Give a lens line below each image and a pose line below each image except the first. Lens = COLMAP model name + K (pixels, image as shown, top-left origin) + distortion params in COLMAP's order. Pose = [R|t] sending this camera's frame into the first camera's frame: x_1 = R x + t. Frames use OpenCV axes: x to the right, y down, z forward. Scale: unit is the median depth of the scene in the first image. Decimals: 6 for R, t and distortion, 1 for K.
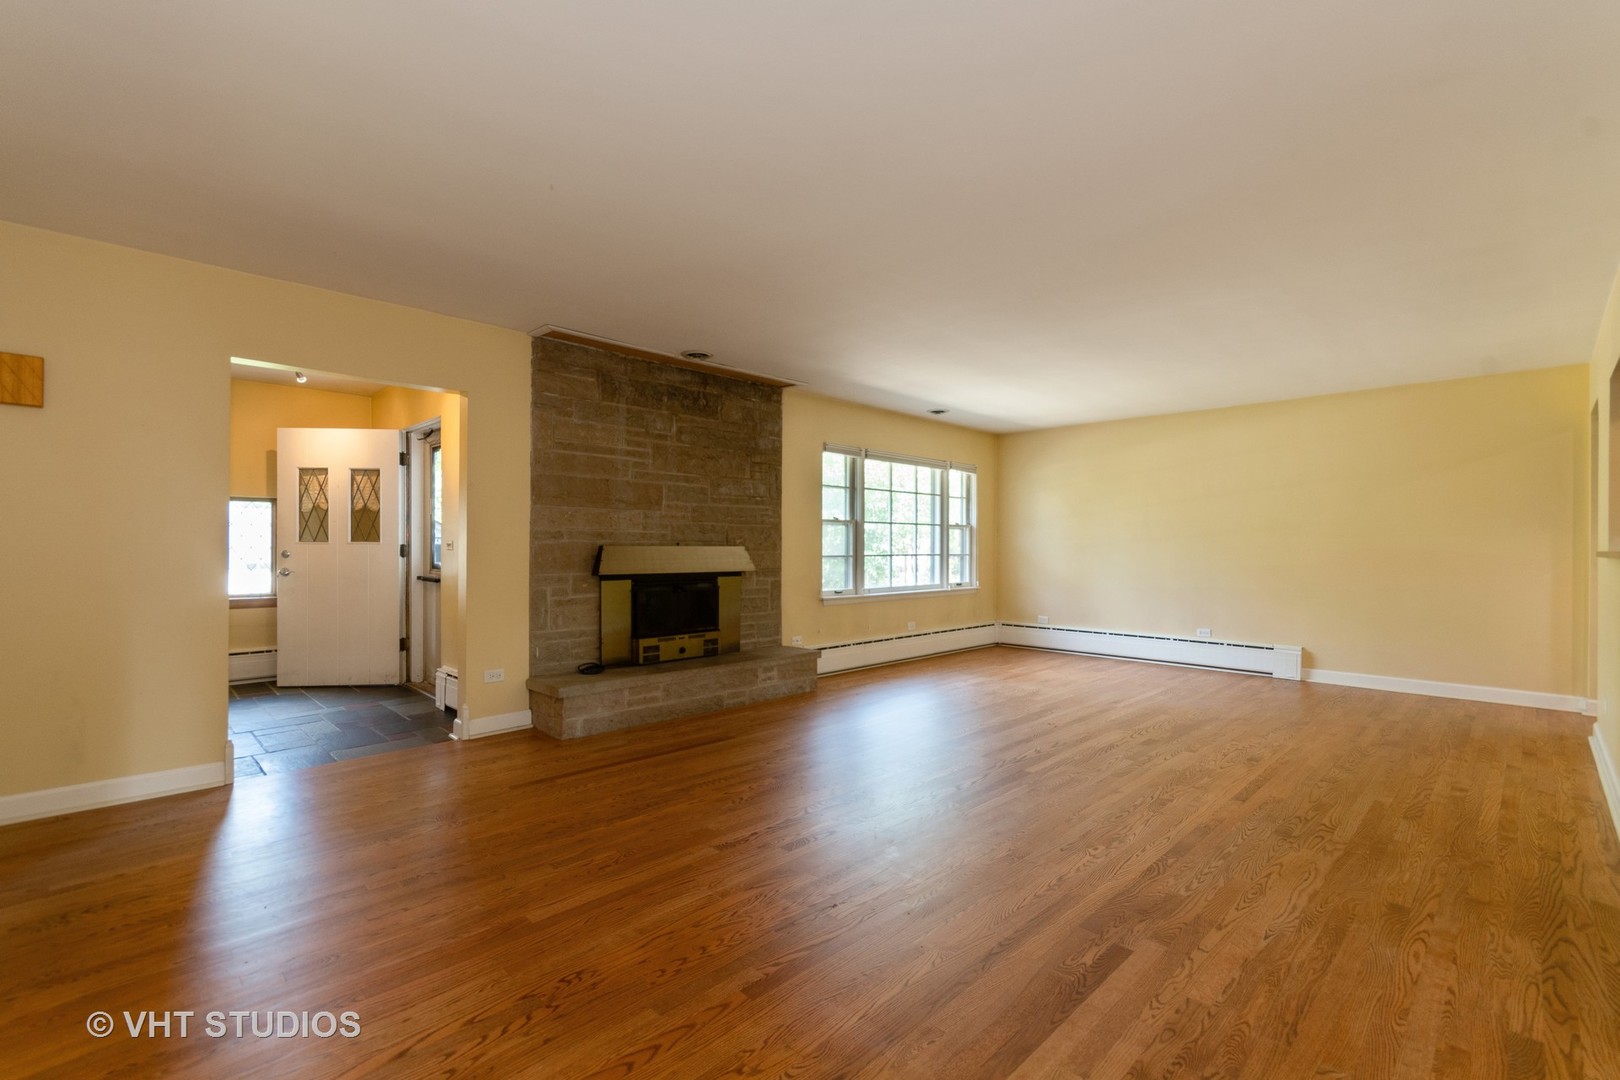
lens RADIAL K [[719.5, 0, 800.2], [0, 719.5, 541.4], [0, 0, 1]] dist [0.000320, 0.001584]
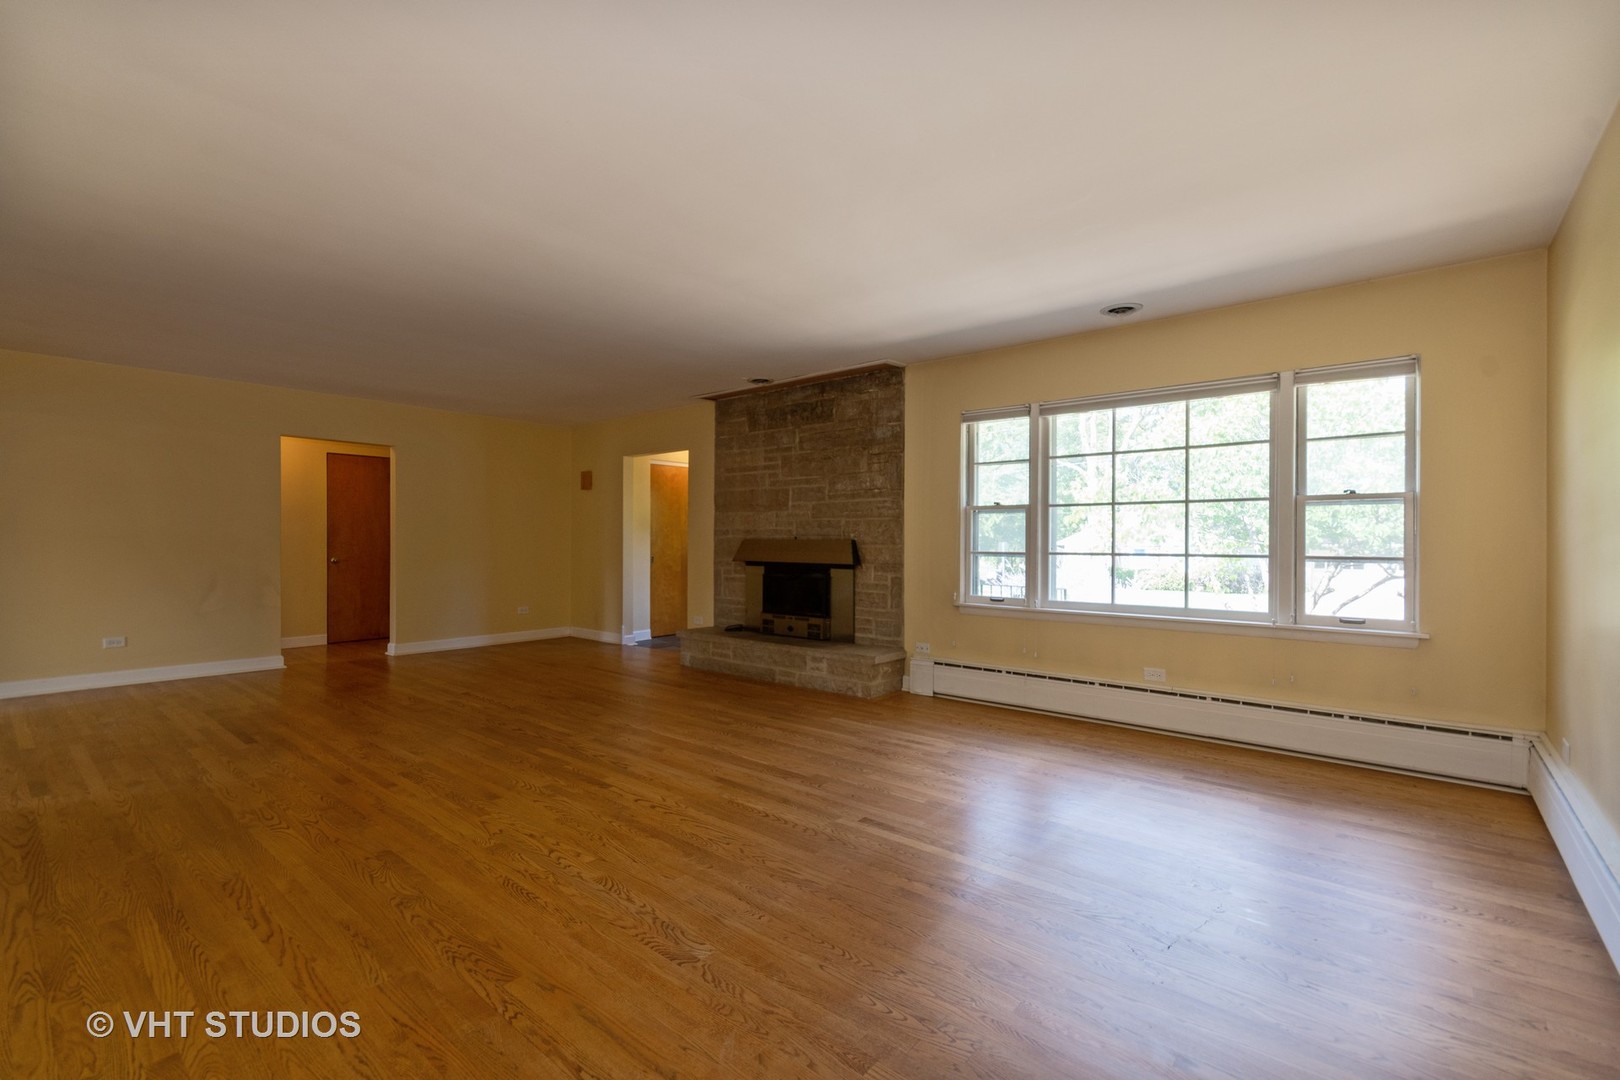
lens RADIAL K [[719.5, 0, 816.2], [0, 719.5, 537.6], [0, 0, 1]] dist [0.000320, 0.001584]
pose [[0.092254, -0.008388, -0.995700, 1.002908], [0.001849, 0.999964, -0.008252, 0.012696], [0.995734, -0.001080, 0.092266, 0.928278]]
